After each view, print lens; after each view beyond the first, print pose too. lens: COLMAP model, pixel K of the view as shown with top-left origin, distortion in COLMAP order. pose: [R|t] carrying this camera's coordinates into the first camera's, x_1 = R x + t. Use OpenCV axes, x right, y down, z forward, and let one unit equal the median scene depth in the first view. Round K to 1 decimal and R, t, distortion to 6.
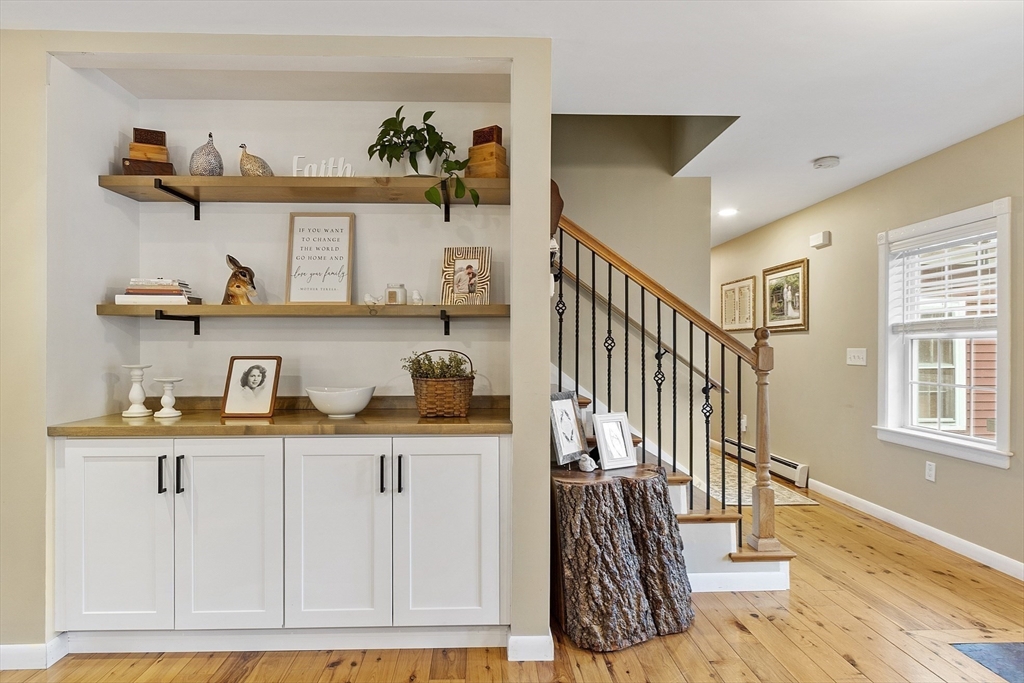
lens RADIAL K [[546.2, 0, 499.5], [0, 546.2, 351.6], [0, 0, 1]] dist [-0.000823, 0.000393]
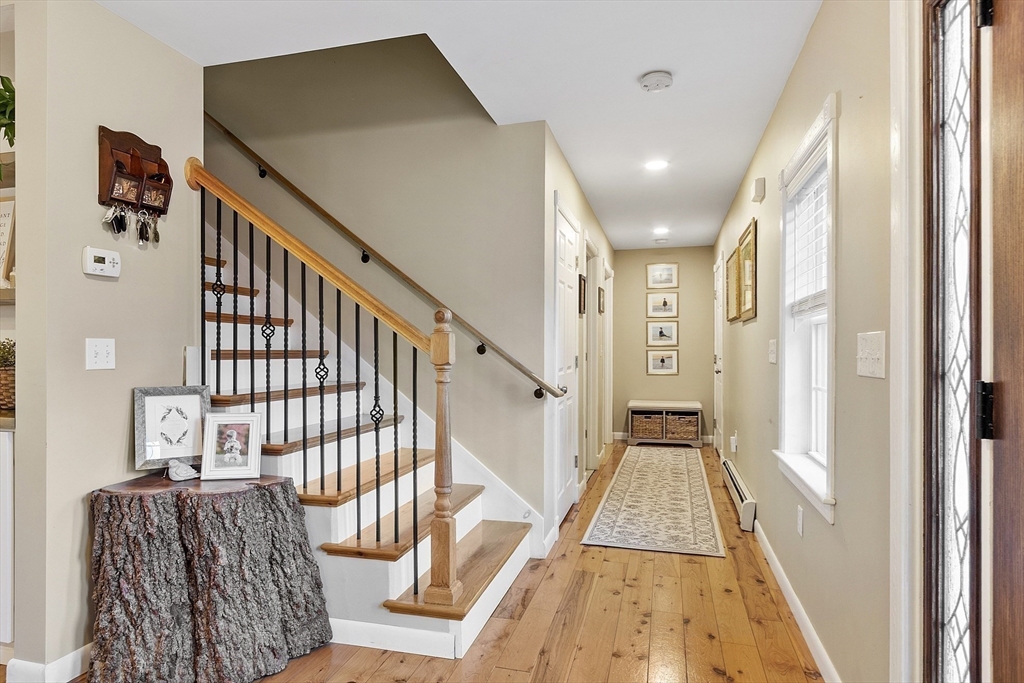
lens RADIAL K [[579.8, 0, 506.4], [0, 579.8, 354.6], [0, 0, 1]] dist [0.000262, -0.000401]
pose [[0.952911, 0.002273, -0.303242, 0.906504], [-0.001908, 0.999997, 0.001497, 0.021592], [0.303245, -0.000848, 0.952912, 0.292807]]
